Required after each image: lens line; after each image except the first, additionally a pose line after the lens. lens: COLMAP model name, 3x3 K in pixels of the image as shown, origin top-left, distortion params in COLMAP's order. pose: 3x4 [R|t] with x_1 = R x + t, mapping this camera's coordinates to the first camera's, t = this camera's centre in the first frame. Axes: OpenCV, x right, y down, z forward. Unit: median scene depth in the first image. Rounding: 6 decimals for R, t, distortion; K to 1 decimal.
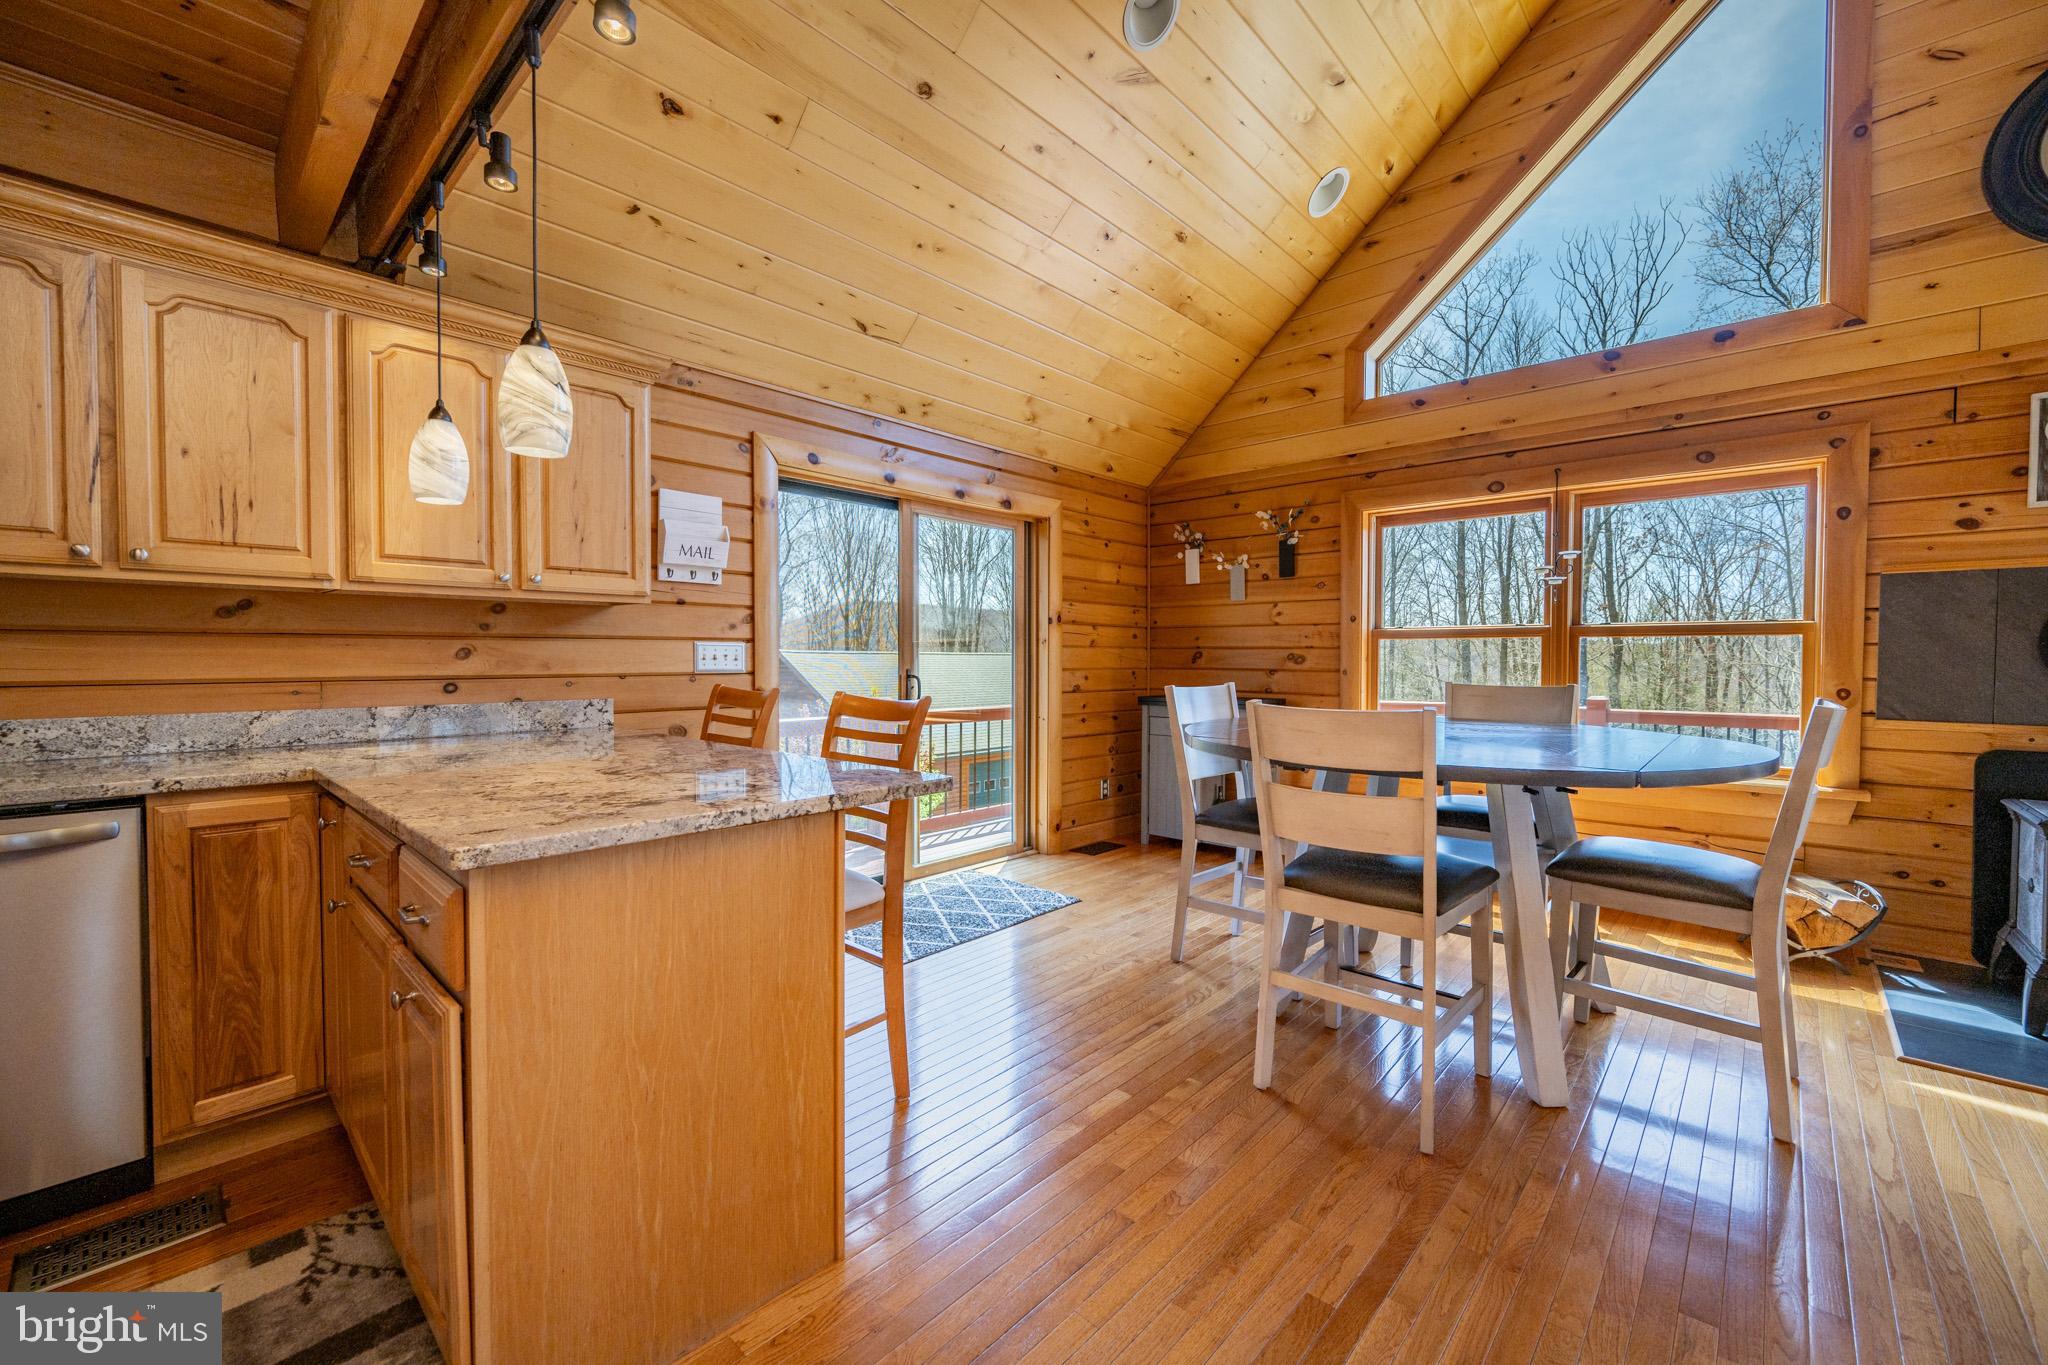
lens RADIAL K [[834.9, 0, 1040.4], [0, 834.9, 677.4], [0, 0, 1]] dist [-0.002541, 0.000263]
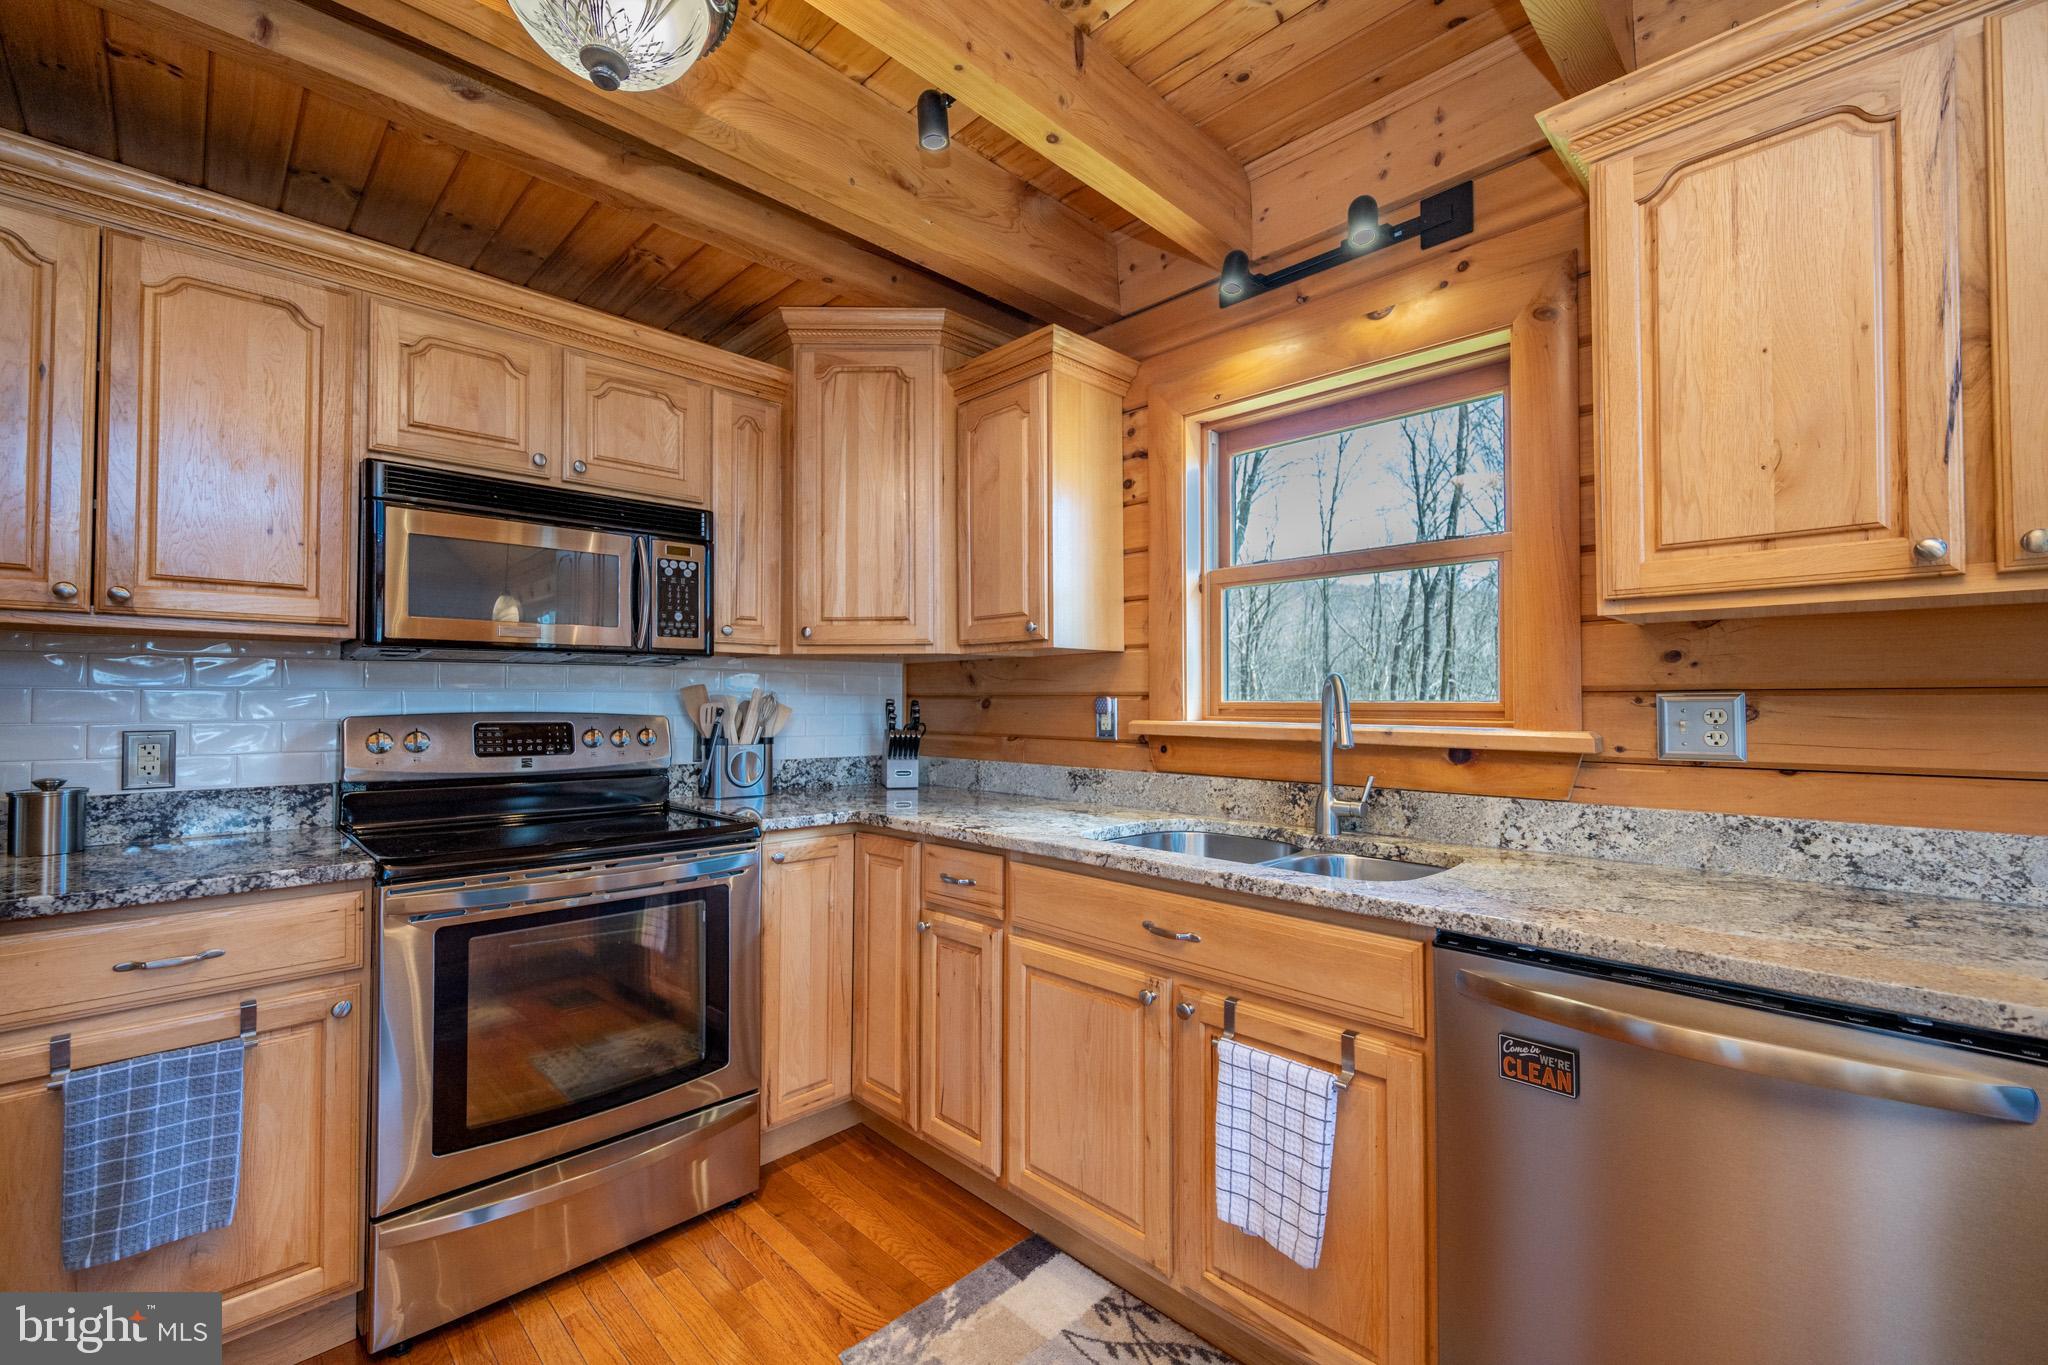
lens RADIAL K [[834.9, 0, 1024.7], [0, 834.9, 685.7], [0, 0, 1]] dist [-0.002541, 0.000263]
pose [[-0.050282, -0.026037, -0.998396, -0.310811], [-0.026849, 0.999334, -0.024709, -0.015360], [0.998374, 0.025563, -0.050947, 0.229844]]
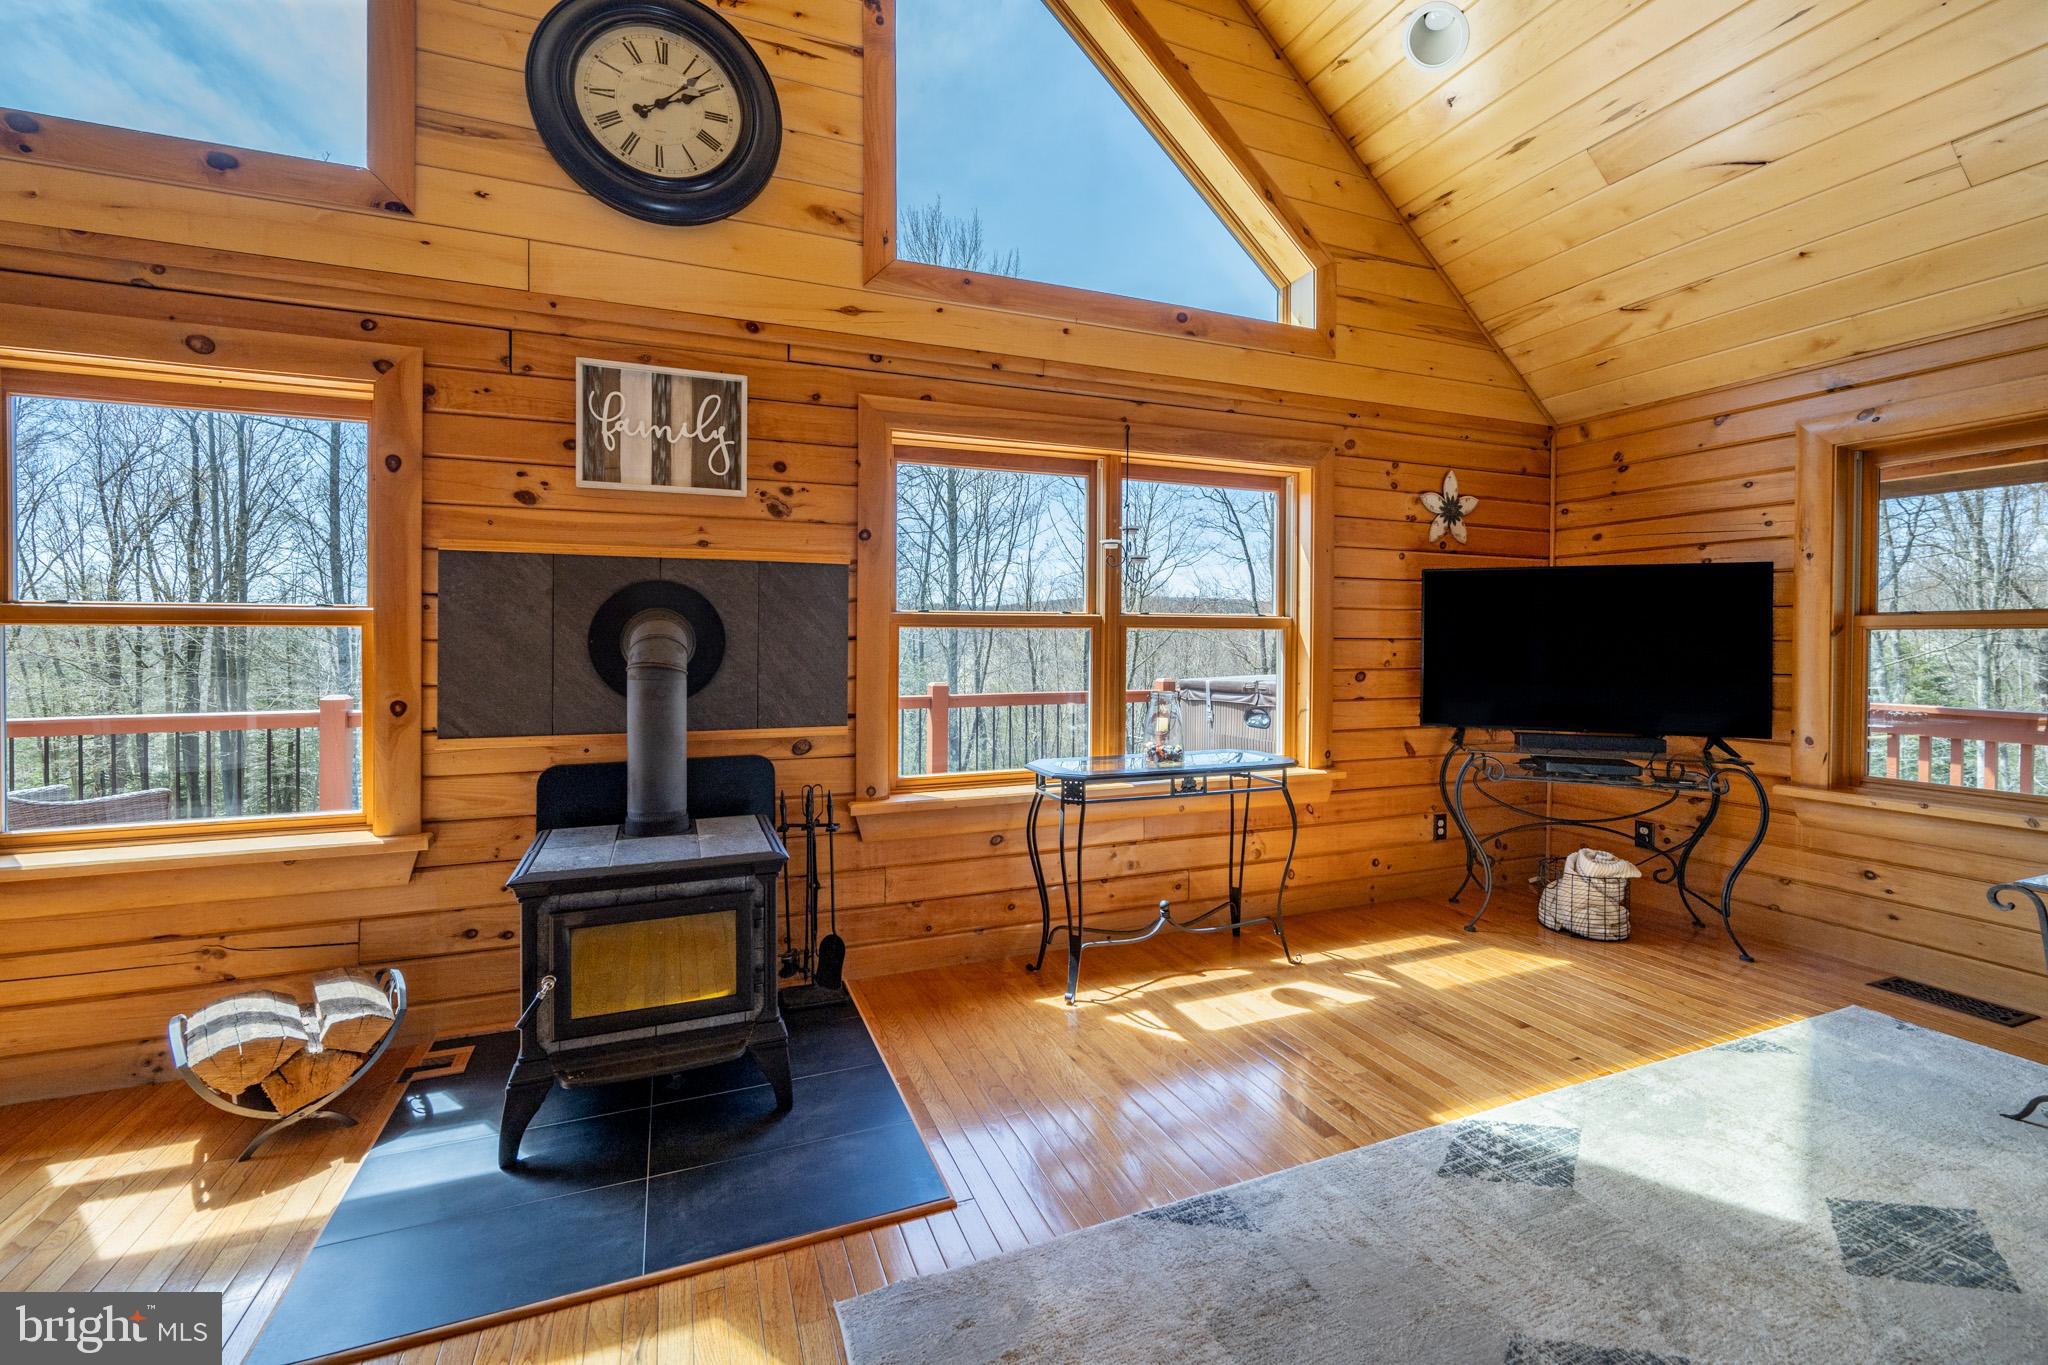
lens RADIAL K [[834.9, 0, 985.6], [0, 834.9, 648.7], [0, 0, 1]] dist [-0.002541, 0.000263]
pose [[0.460322, -0.008606, 0.887710, 0.560056], [0.019260, 0.999814, -0.000295, -0.022785], [-0.887543, 0.017234, 0.460402, 0.200694]]
